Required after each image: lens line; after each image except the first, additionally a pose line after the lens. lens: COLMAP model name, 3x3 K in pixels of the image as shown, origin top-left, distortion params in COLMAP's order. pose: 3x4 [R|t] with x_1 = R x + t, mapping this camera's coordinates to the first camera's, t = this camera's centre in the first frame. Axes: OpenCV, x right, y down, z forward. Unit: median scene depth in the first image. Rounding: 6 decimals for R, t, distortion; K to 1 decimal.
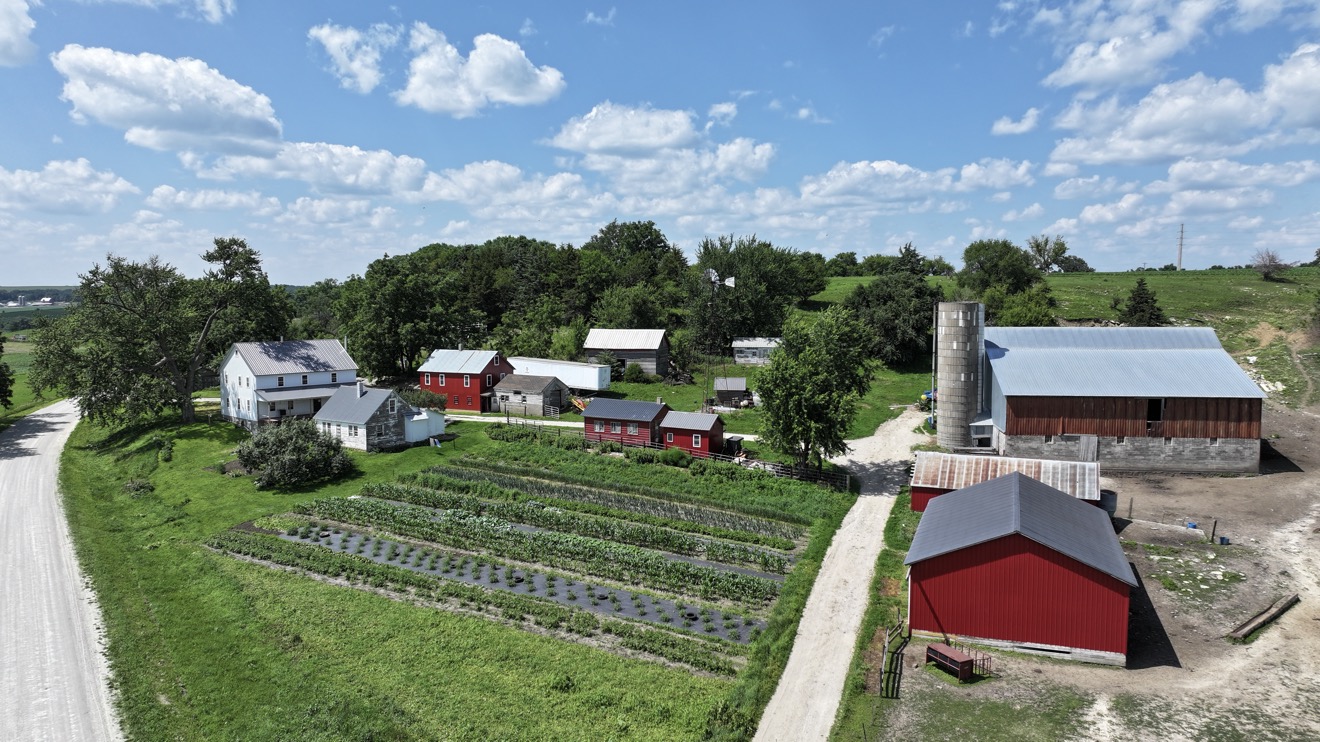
lens RADIAL K [[926.2, 0, 663.3], [0, 926.2, 370.9], [0, 0, 1]] dist [0.004988, 0.004080]
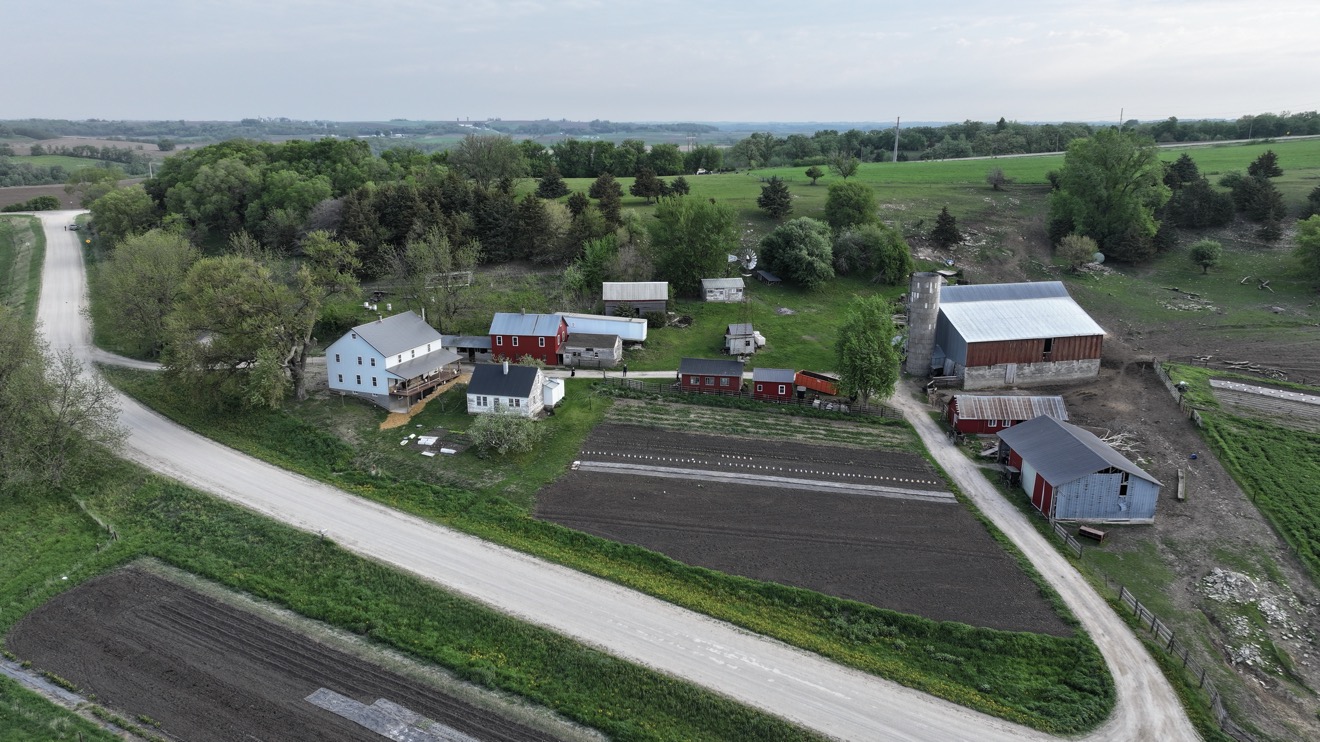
lens RADIAL K [[926.2, 0, 663.3], [0, 926.2, 370.9], [0, 0, 1]] dist [0.004988, 0.004080]
pose [[0.934360, -0.090995, 0.344515, -0.634408], [0.027614, 0.982427, 0.184591, -0.224677], [-0.355258, -0.162961, 0.920454, -0.237333]]
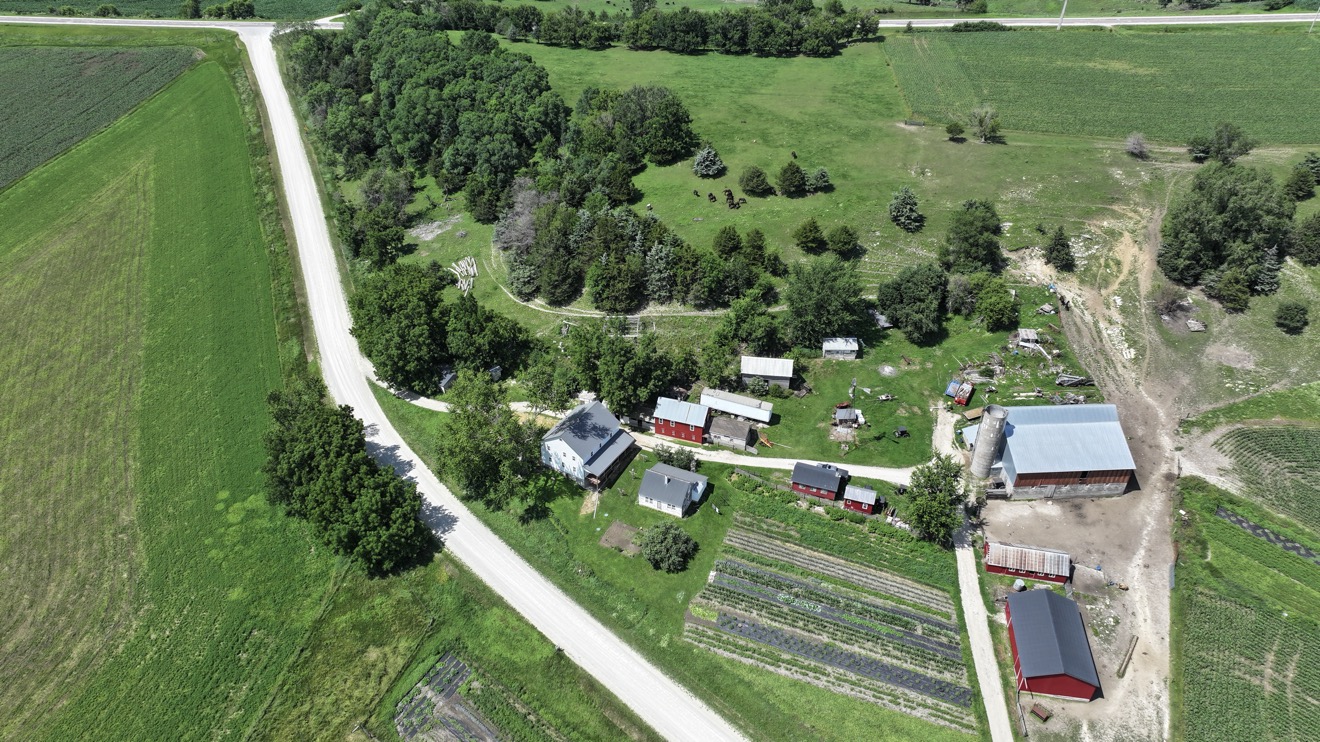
lens RADIAL K [[926.2, 0, 663.3], [0, 926.2, 370.9], [0, 0, 1]] dist [0.004988, 0.004080]
pose [[0.978202, -0.112452, 0.174573, -0.699988], [0.007245, 0.858652, 0.512508, -1.191941], [-0.207530, -0.500071, 0.840750, -0.406039]]
